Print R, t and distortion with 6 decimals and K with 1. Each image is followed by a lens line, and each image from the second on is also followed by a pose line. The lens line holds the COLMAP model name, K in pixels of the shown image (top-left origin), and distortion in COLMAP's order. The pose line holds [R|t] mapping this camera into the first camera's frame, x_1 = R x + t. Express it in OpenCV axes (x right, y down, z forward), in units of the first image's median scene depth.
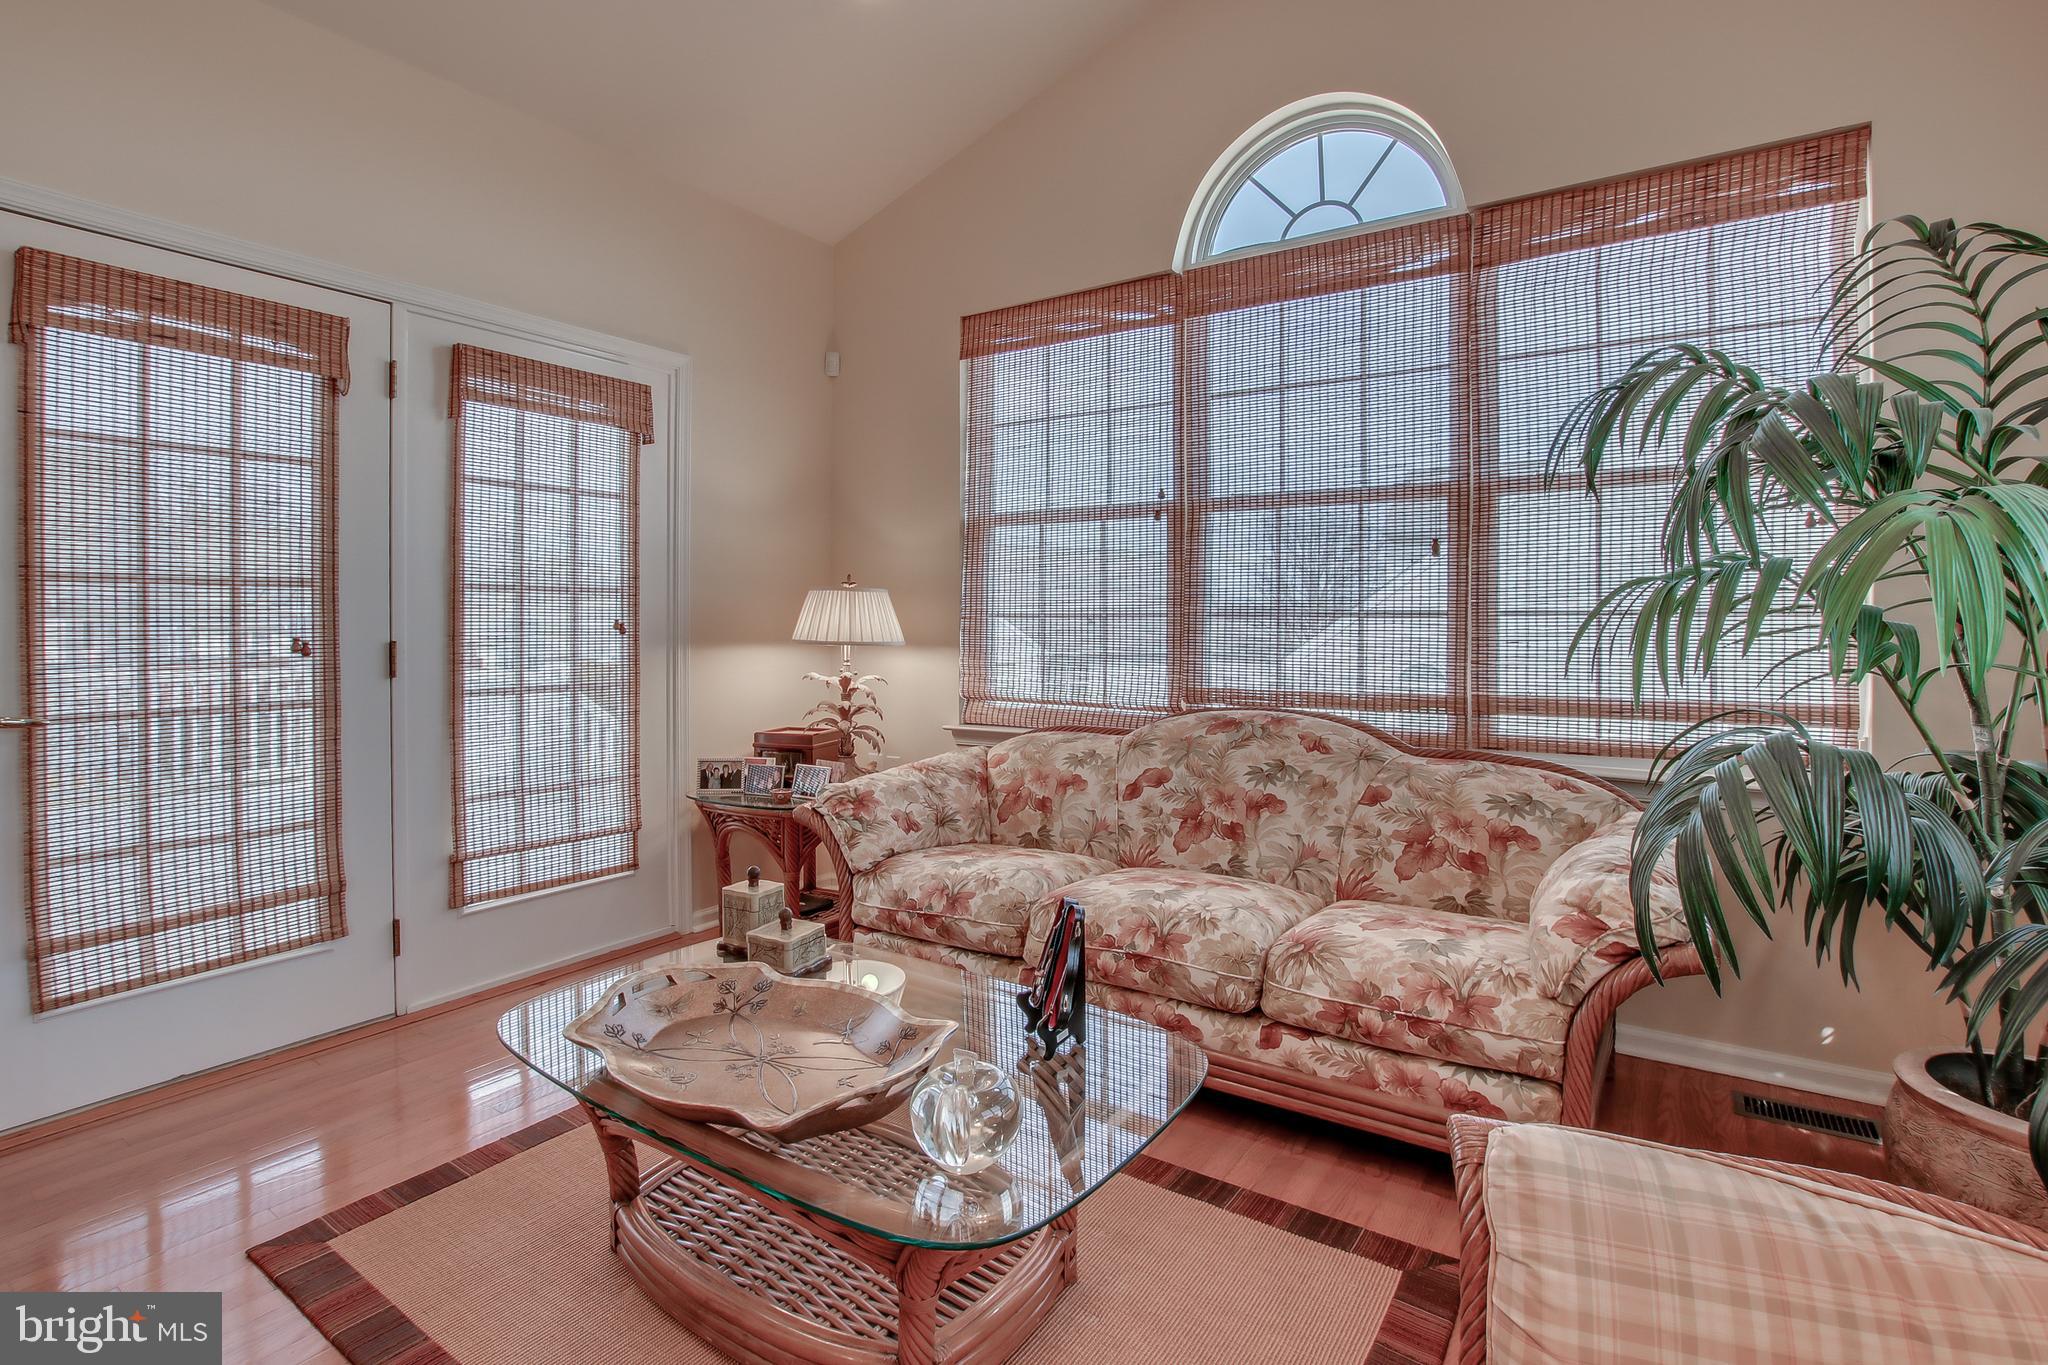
lens RADIAL K [[967.7, 0, 1023.2], [0, 967.7, 631.4], [0, 0, 1]] dist [-0.035299, 0.004489]
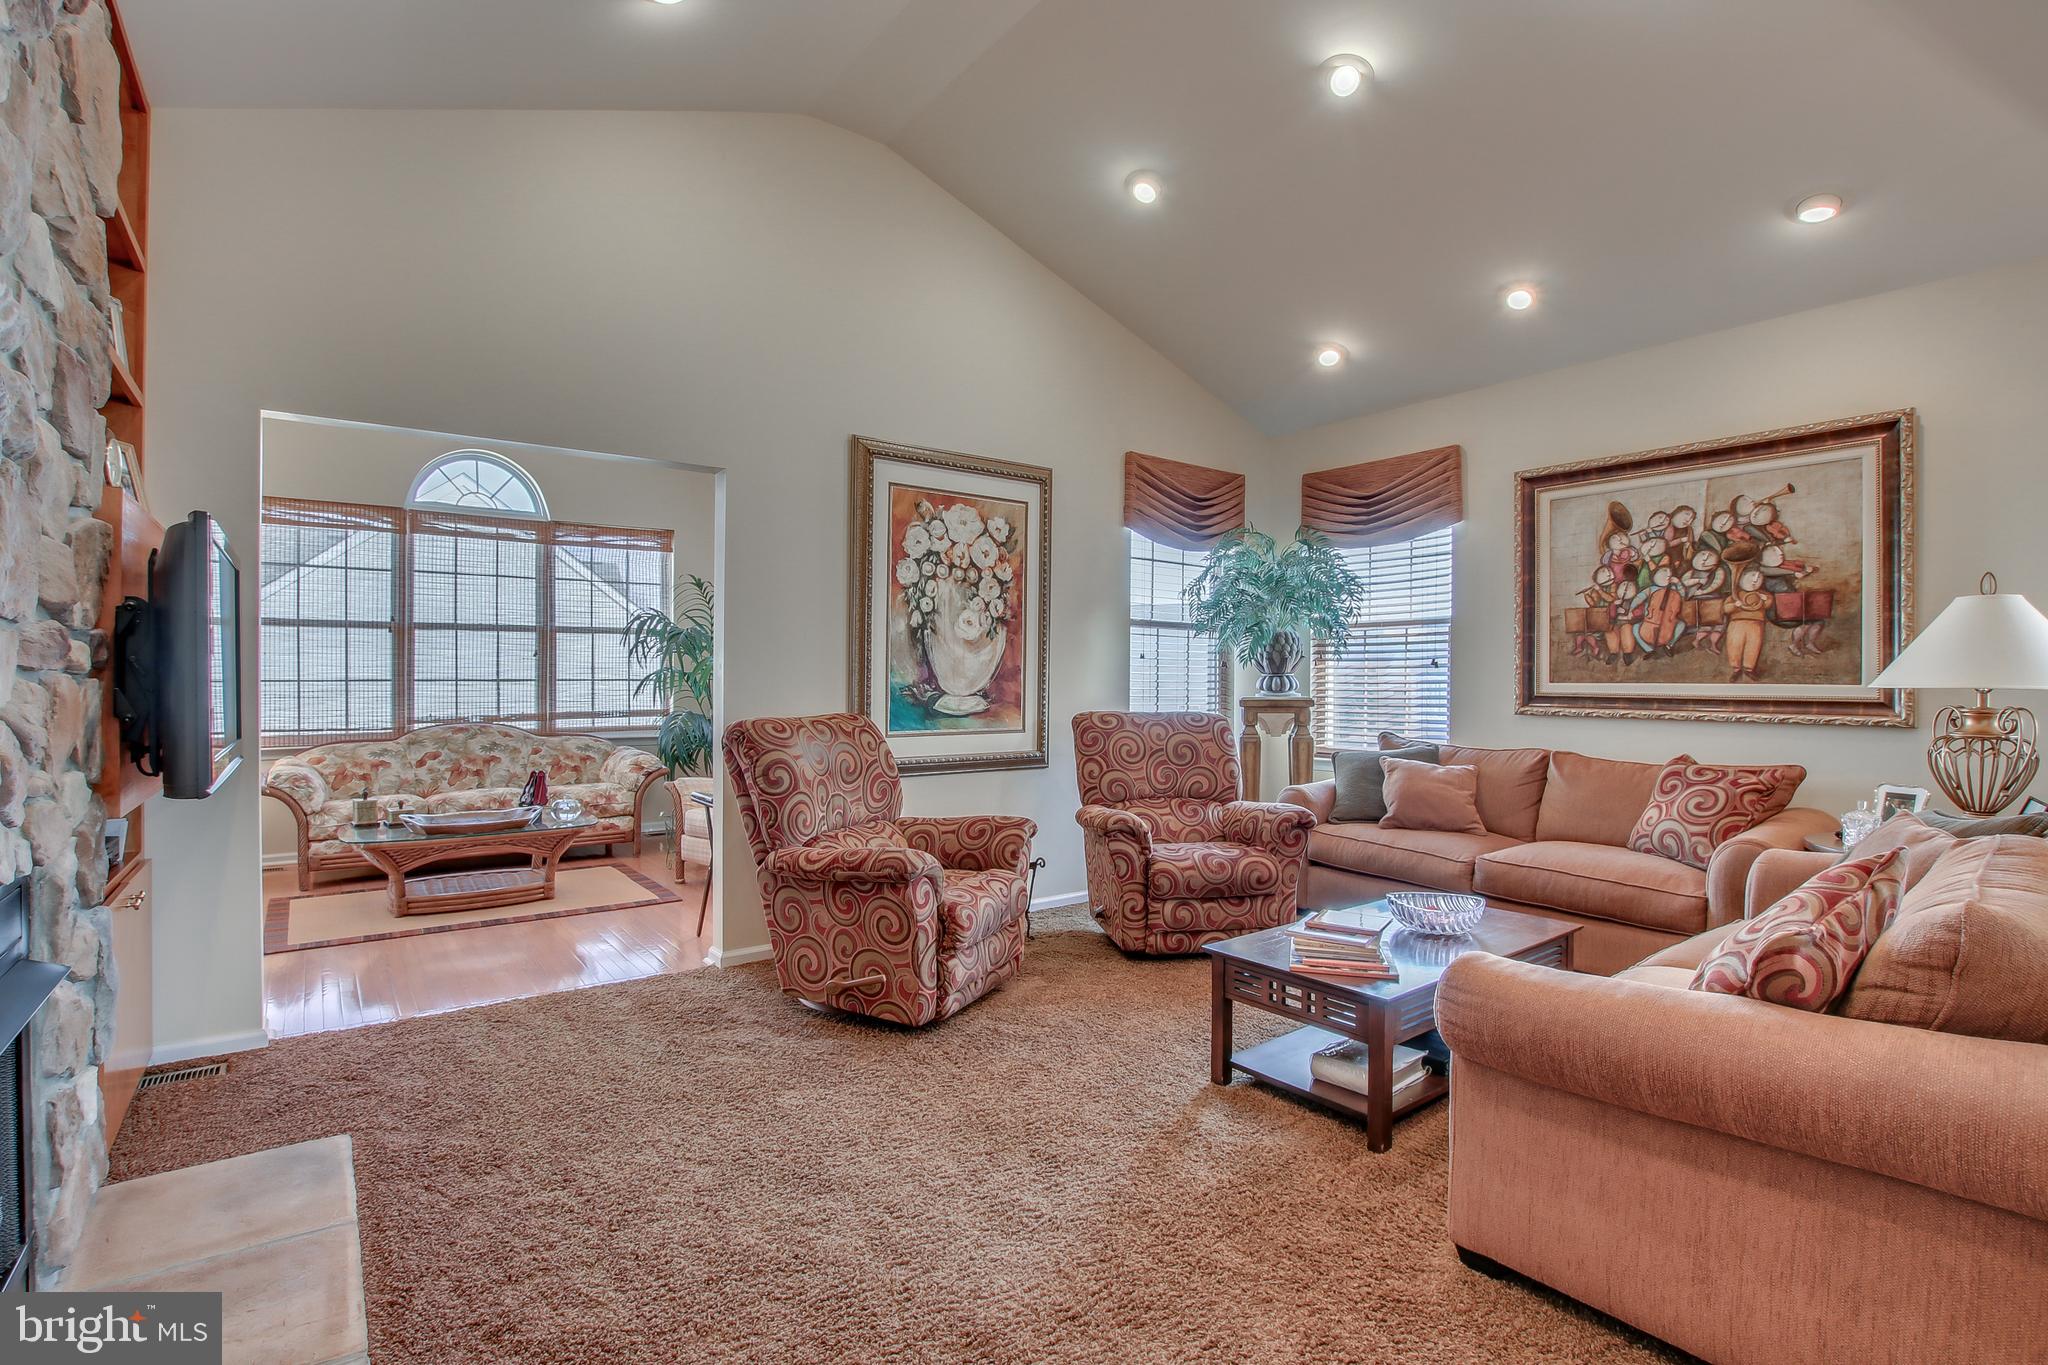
lens RADIAL K [[951.3, 0, 1014.9], [0, 951.3, 688.6], [0, 0, 1]] dist [-0.032211, 0.000805]
pose [[0.324767, -0.015019, 0.945675, -1.461812], [0.003182, 0.999886, 0.014787, -0.029137], [-0.945789, -0.001793, 0.324778, -0.952653]]
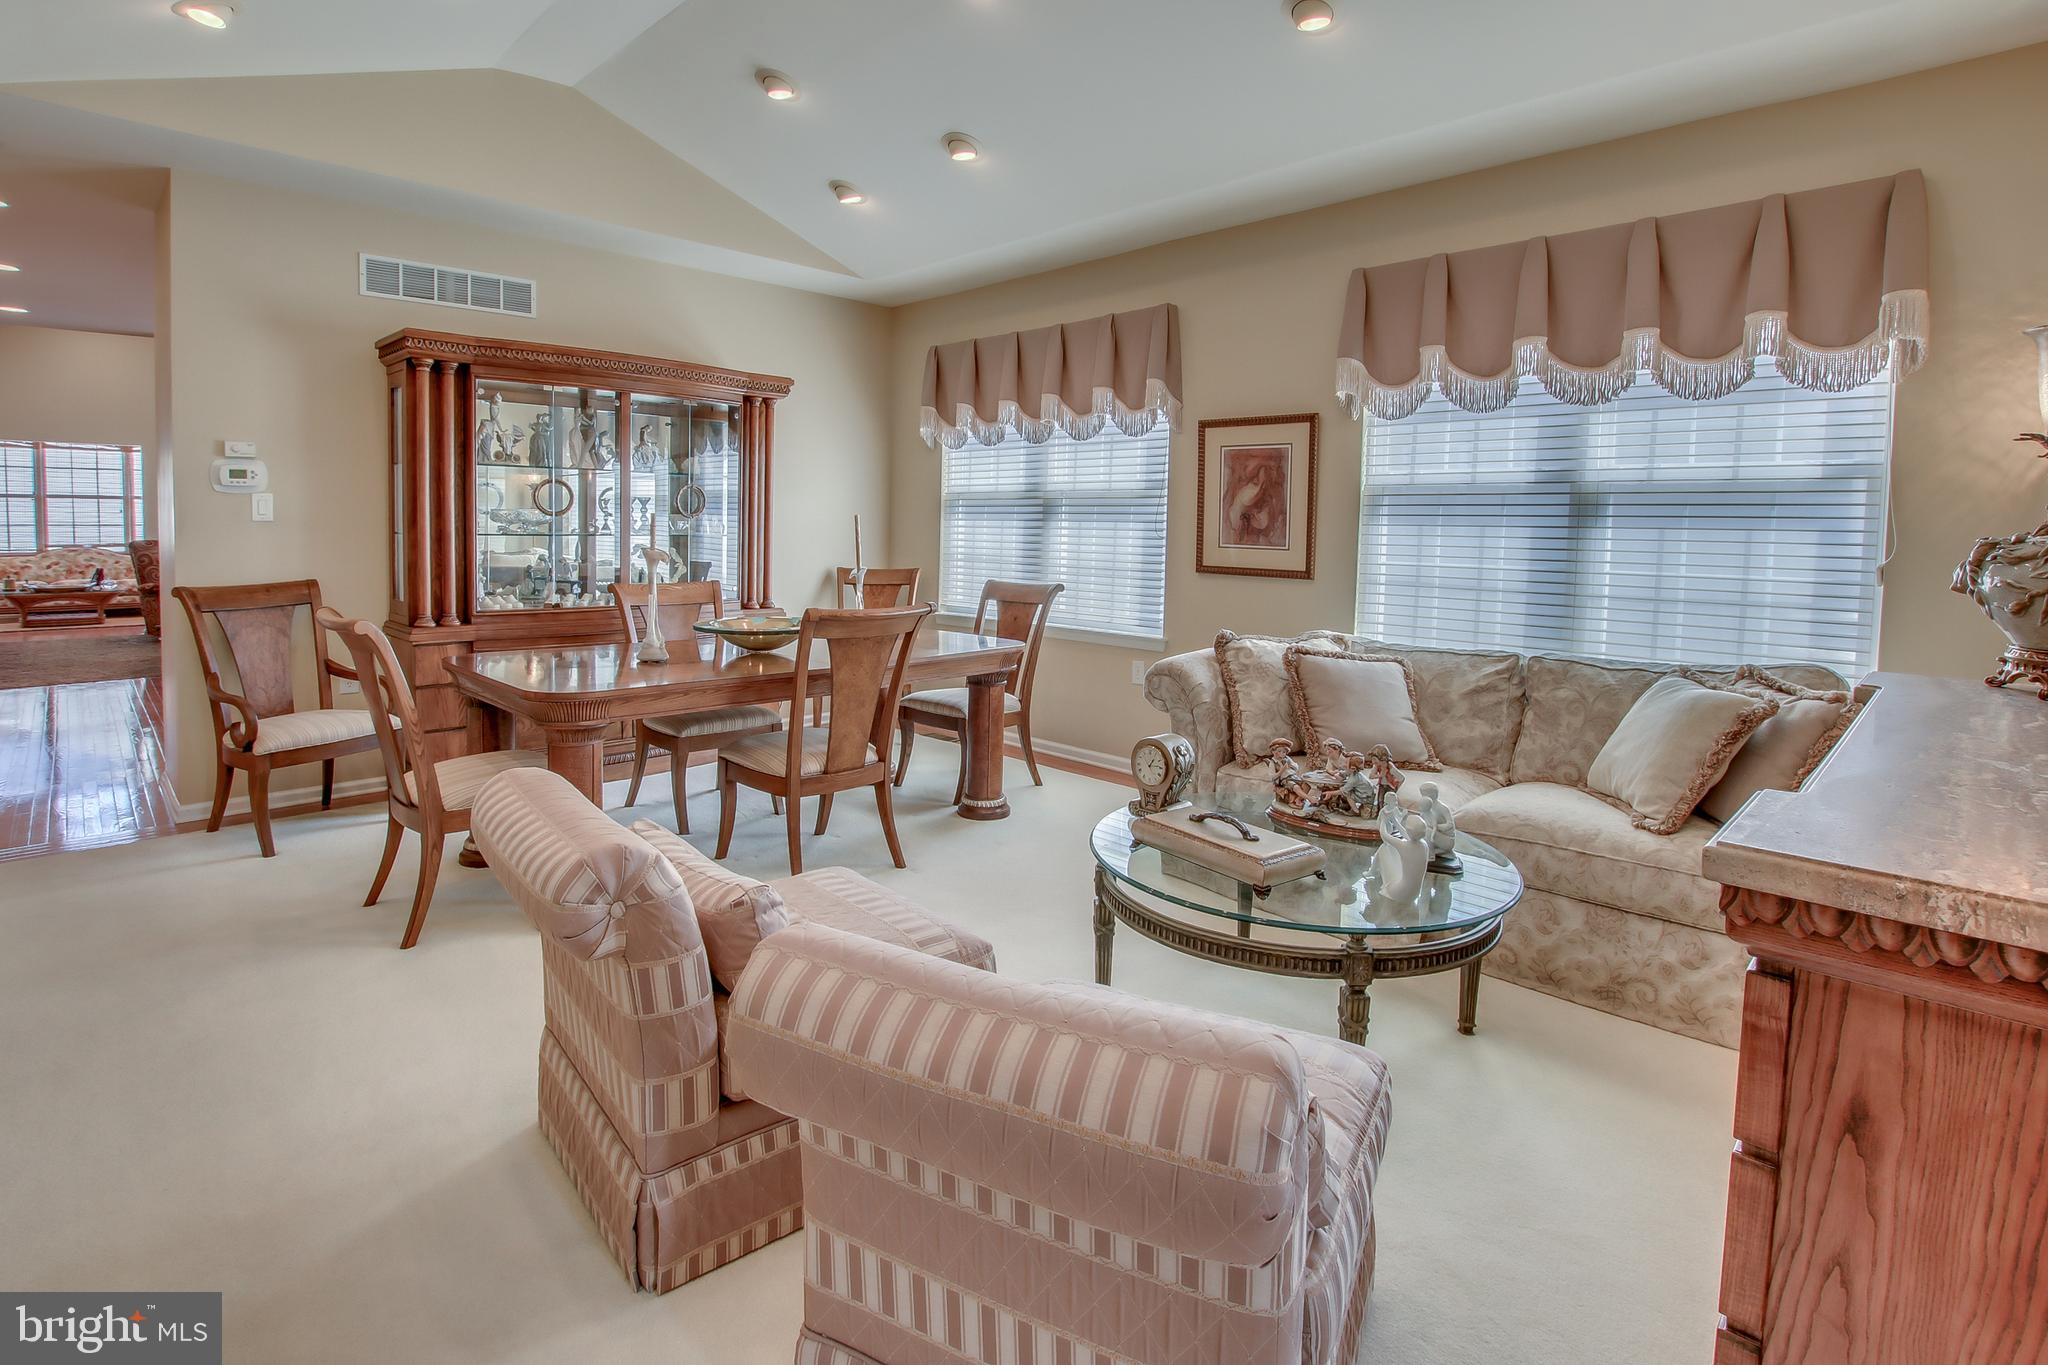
lens RADIAL K [[994.1, 0, 1016.7], [0, 994.1, 589.0], [0, 0, 1]] dist [-0.034533, 0.000480]
pose [[0.195873, -0.065984, 0.978407, -3.257831], [-0.004628, 0.997660, 0.068209, -0.047669], [-0.980618, -0.017888, 0.195109, -4.090986]]
